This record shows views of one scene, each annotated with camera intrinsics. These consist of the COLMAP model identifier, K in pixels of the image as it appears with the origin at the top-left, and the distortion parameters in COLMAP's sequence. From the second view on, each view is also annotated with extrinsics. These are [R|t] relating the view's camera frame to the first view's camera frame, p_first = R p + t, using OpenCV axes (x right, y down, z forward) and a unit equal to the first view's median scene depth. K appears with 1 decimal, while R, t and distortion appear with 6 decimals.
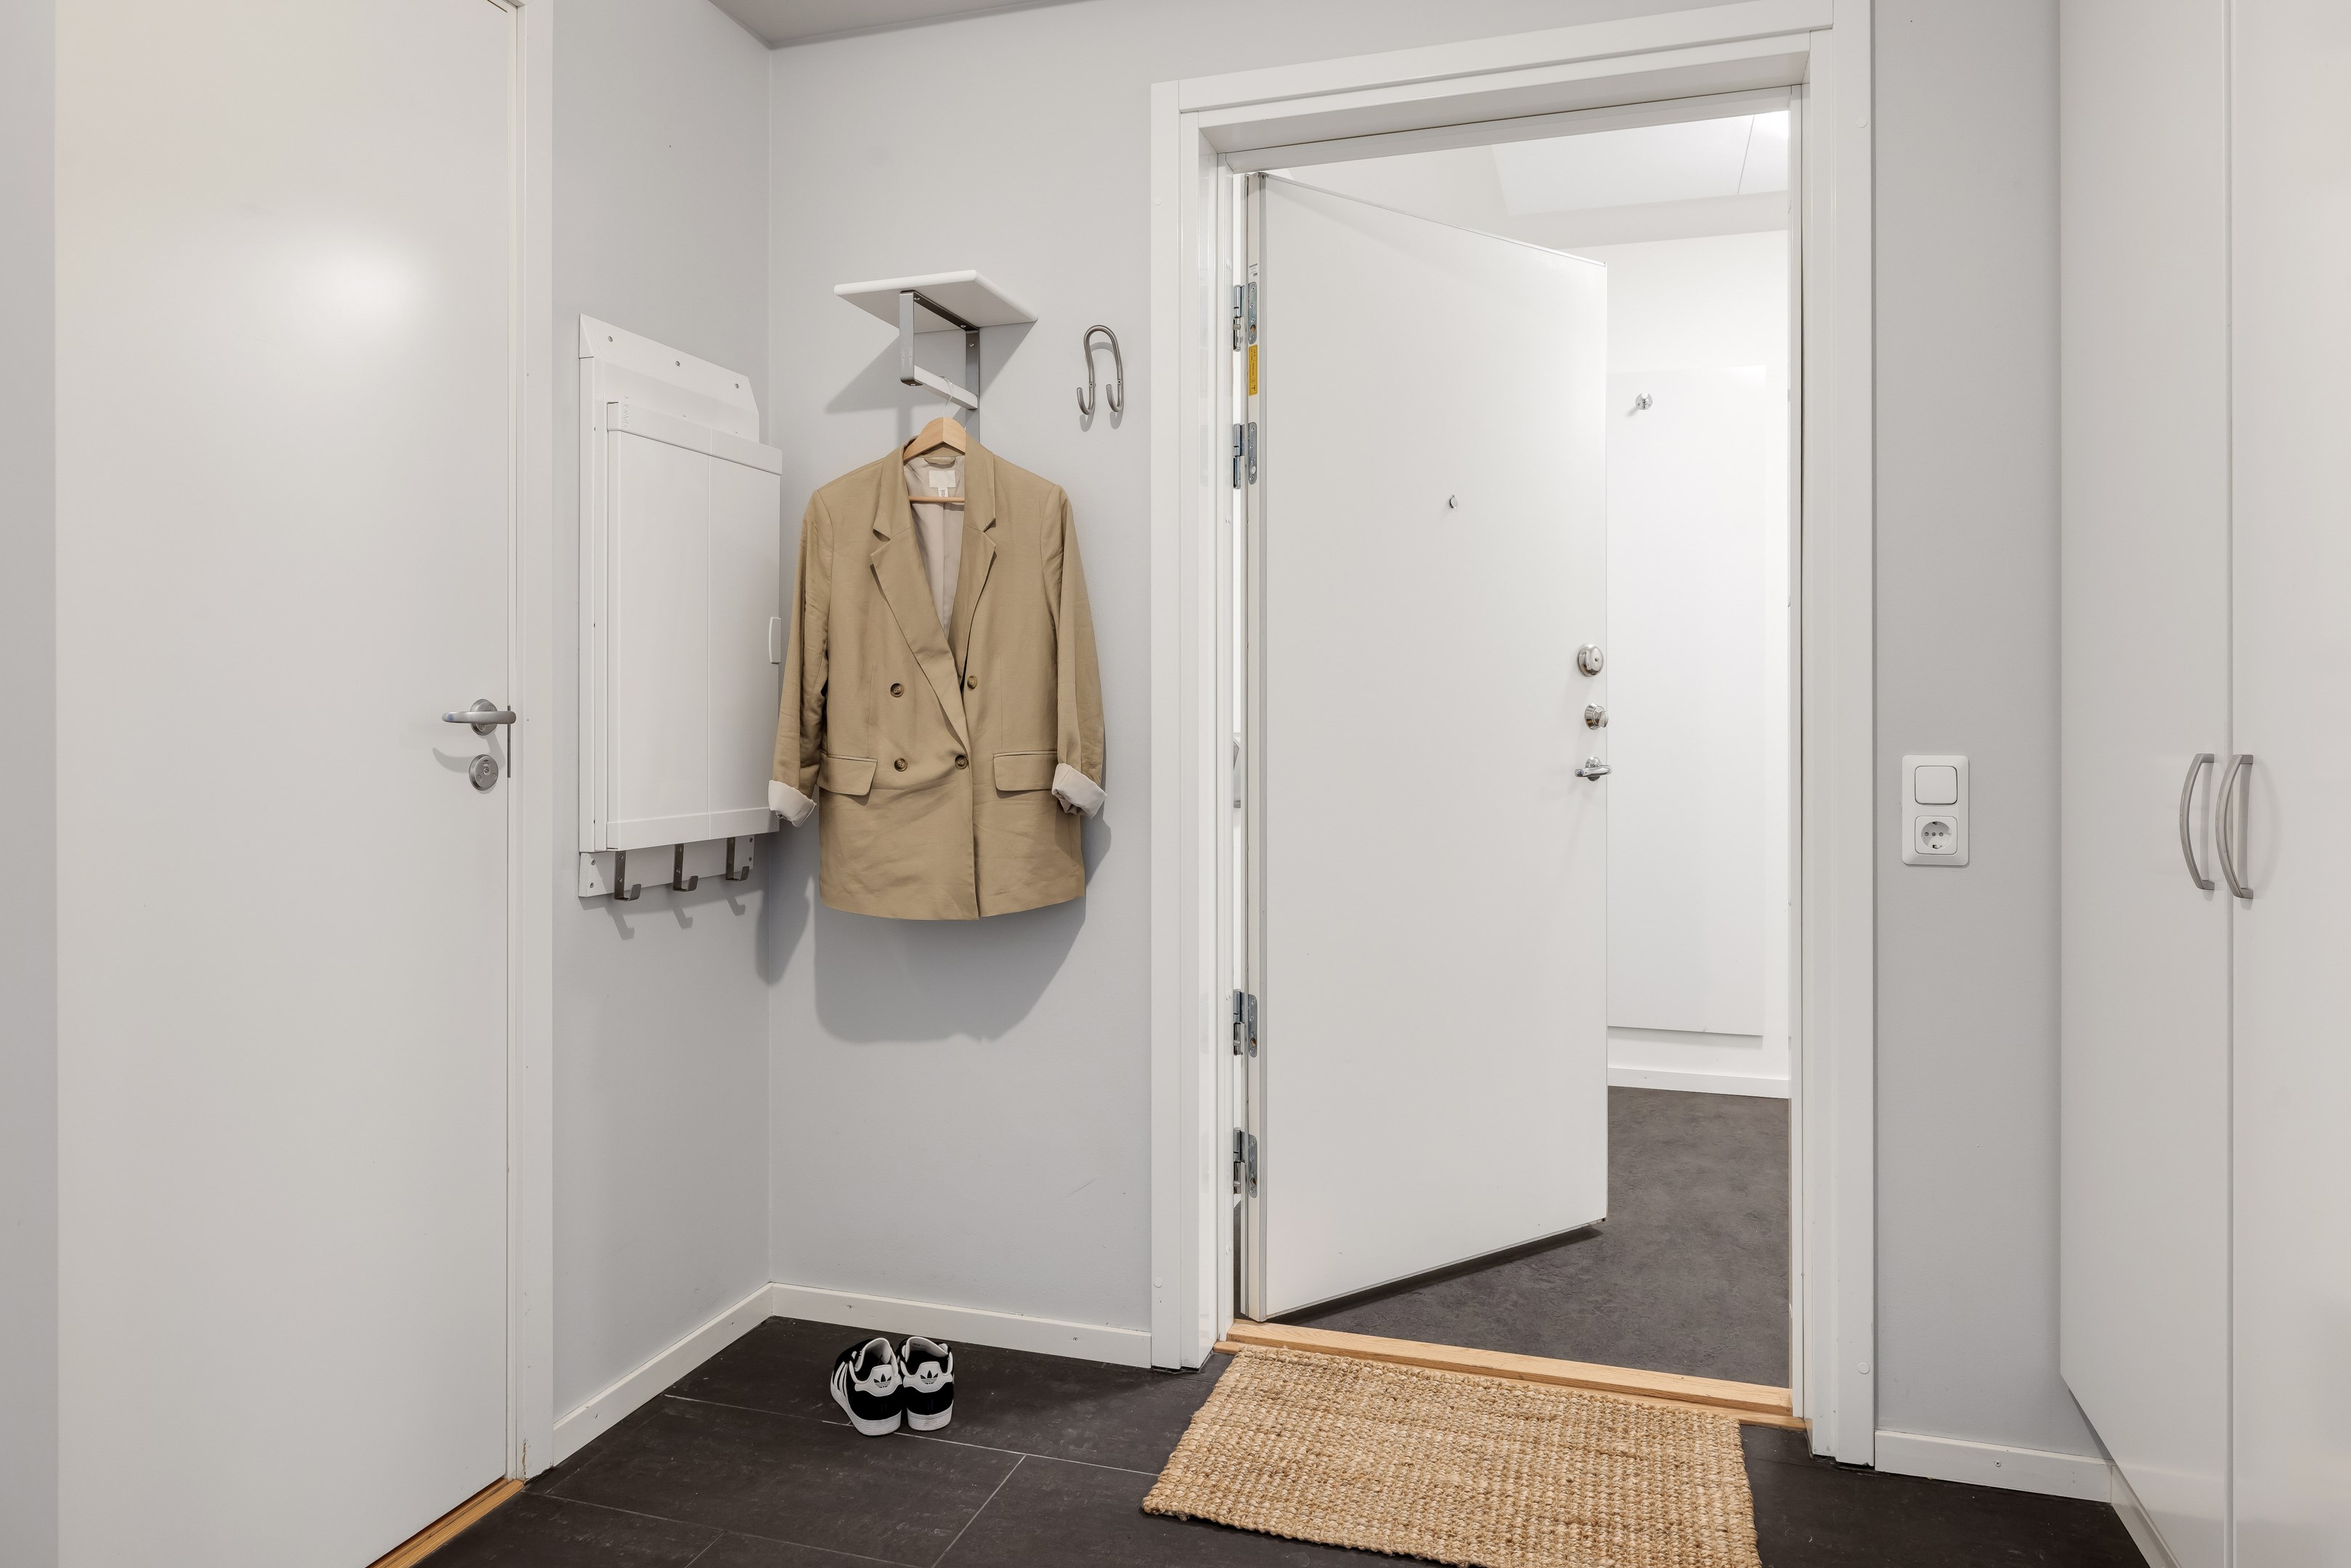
lens RADIAL K [[1581.3, 0, 1163.3], [0, 1581.3, 702.0], [0, 0, 1]] dist [0.004800, -0.011471]
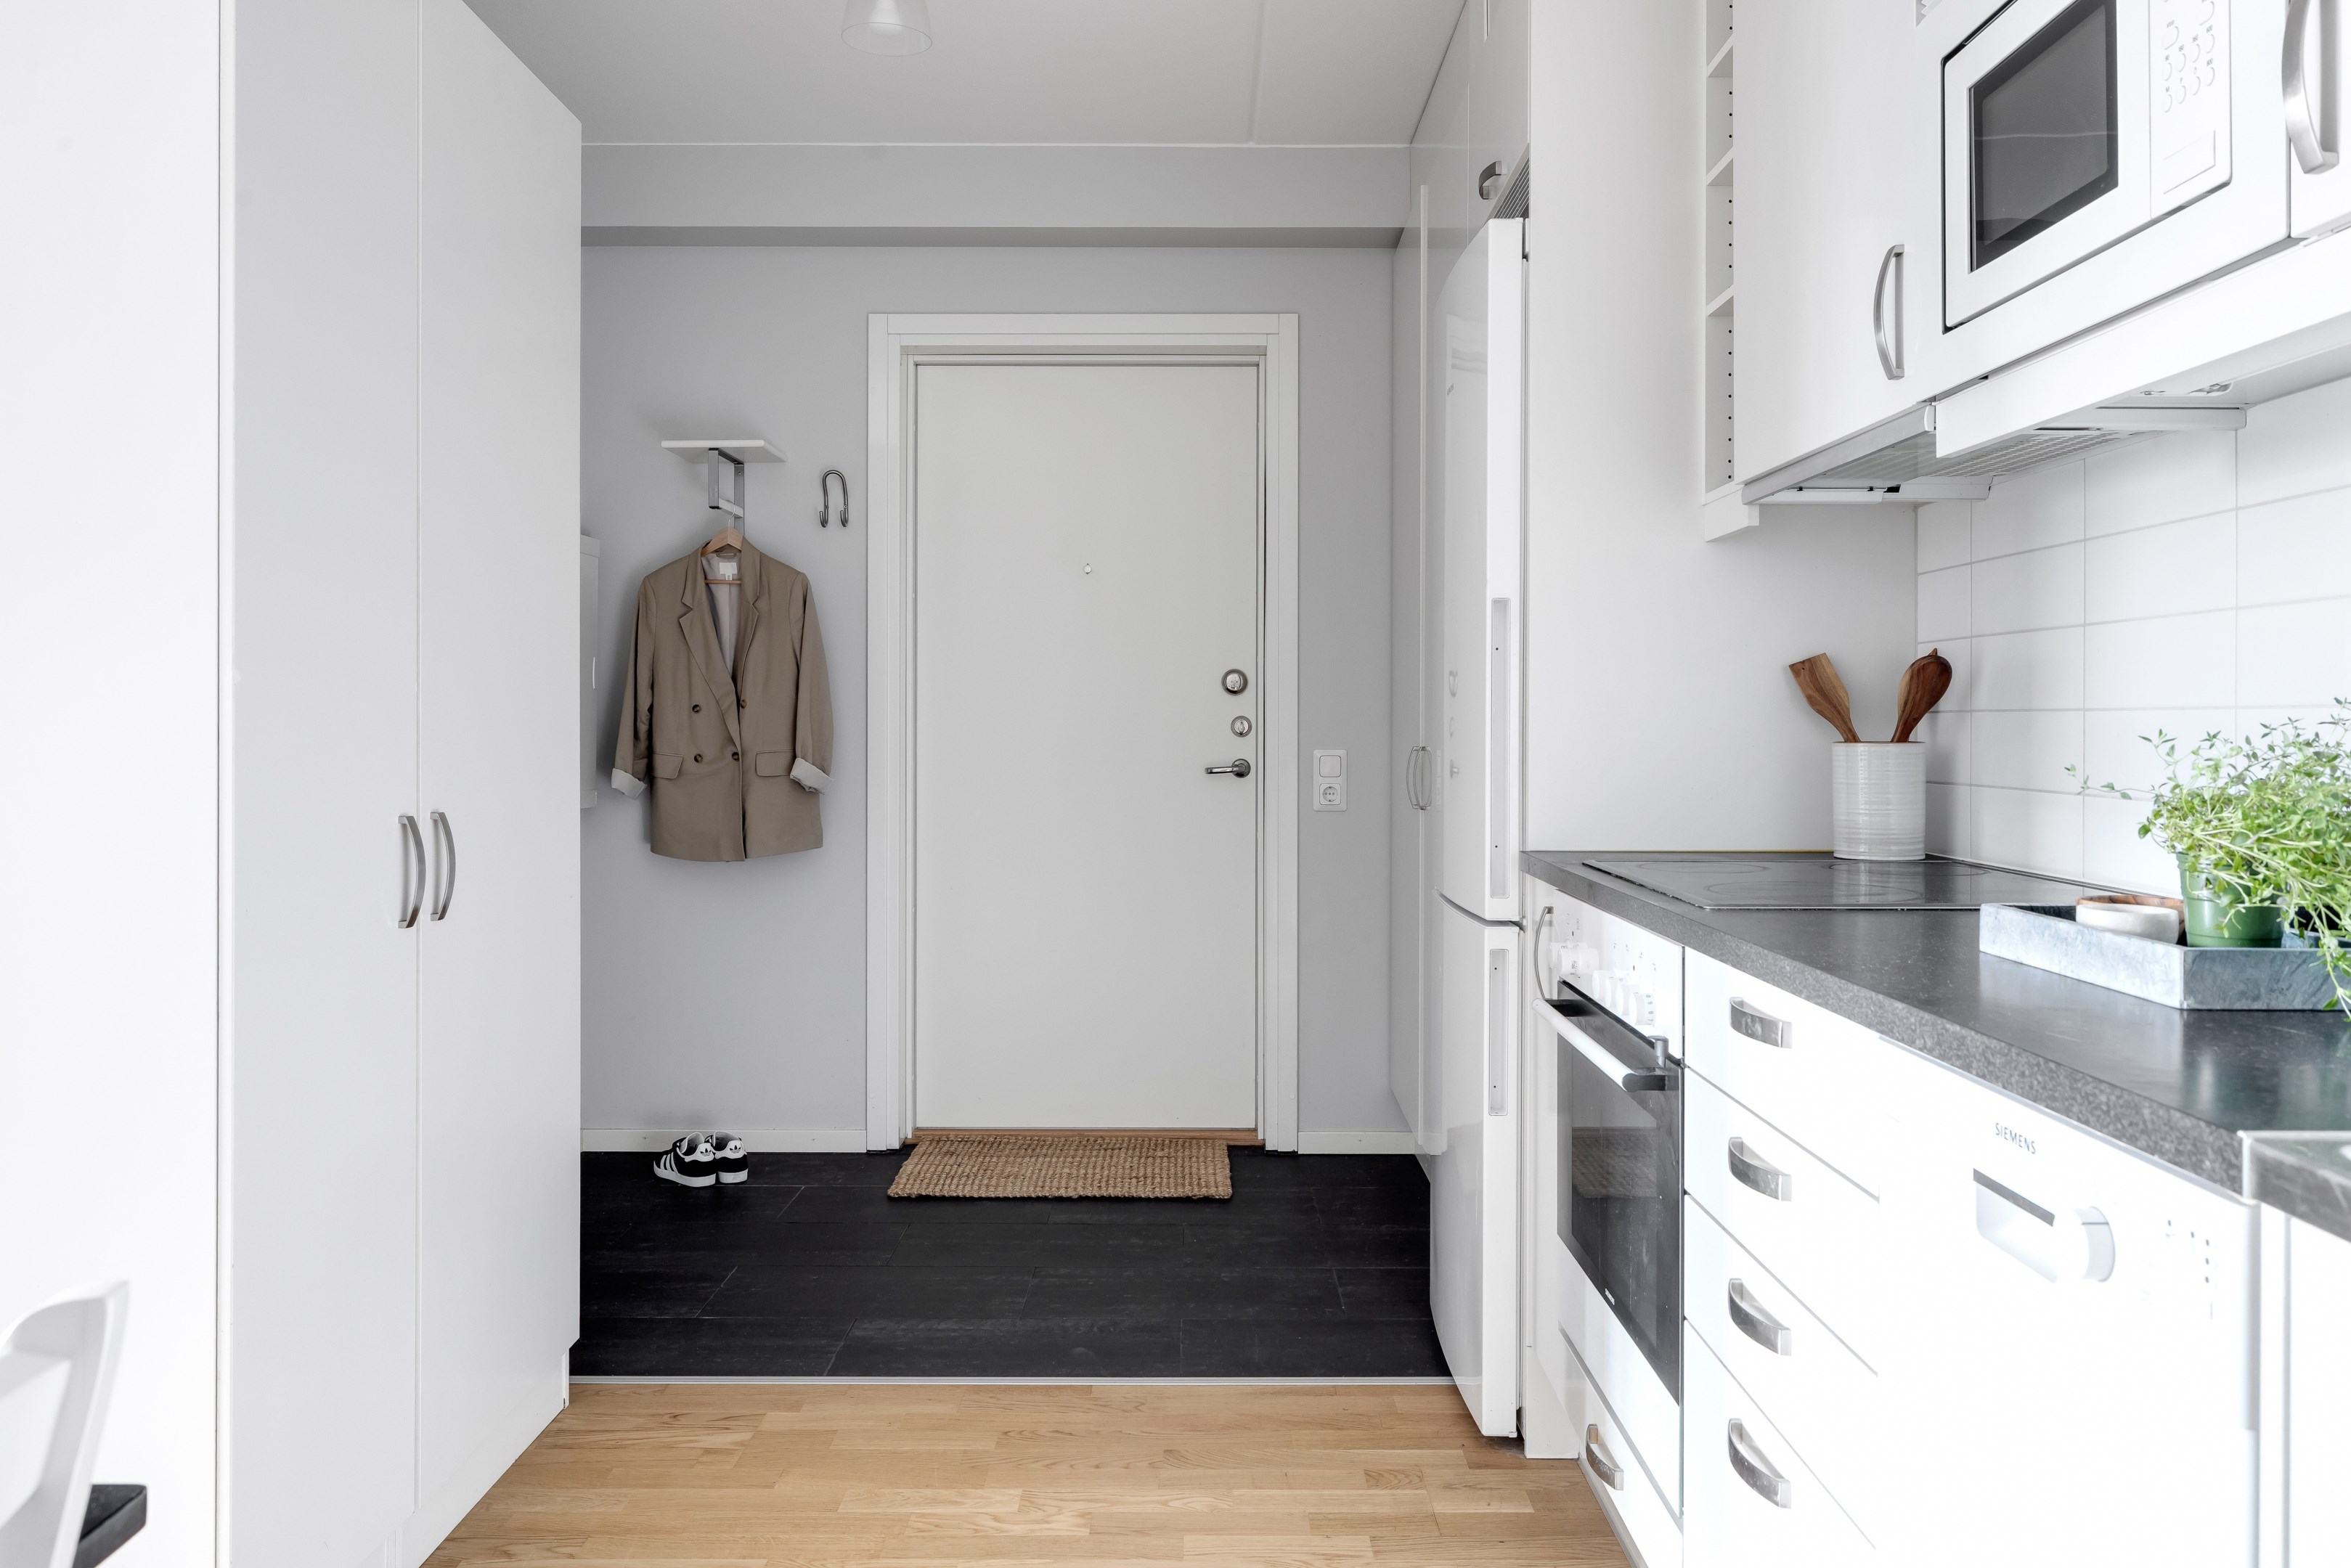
lens RADIAL K [[1678.0, 0, 1178.9], [0, 1678.0, 715.0], [0, 0, 1]] dist [-0.002298, 0.007709]
pose [[0.960171, 0.003165, 0.279395, -0.174999], [-0.005317, 0.999962, 0.006945, -0.015430], [-0.279363, -0.008154, 0.960151, -0.653567]]
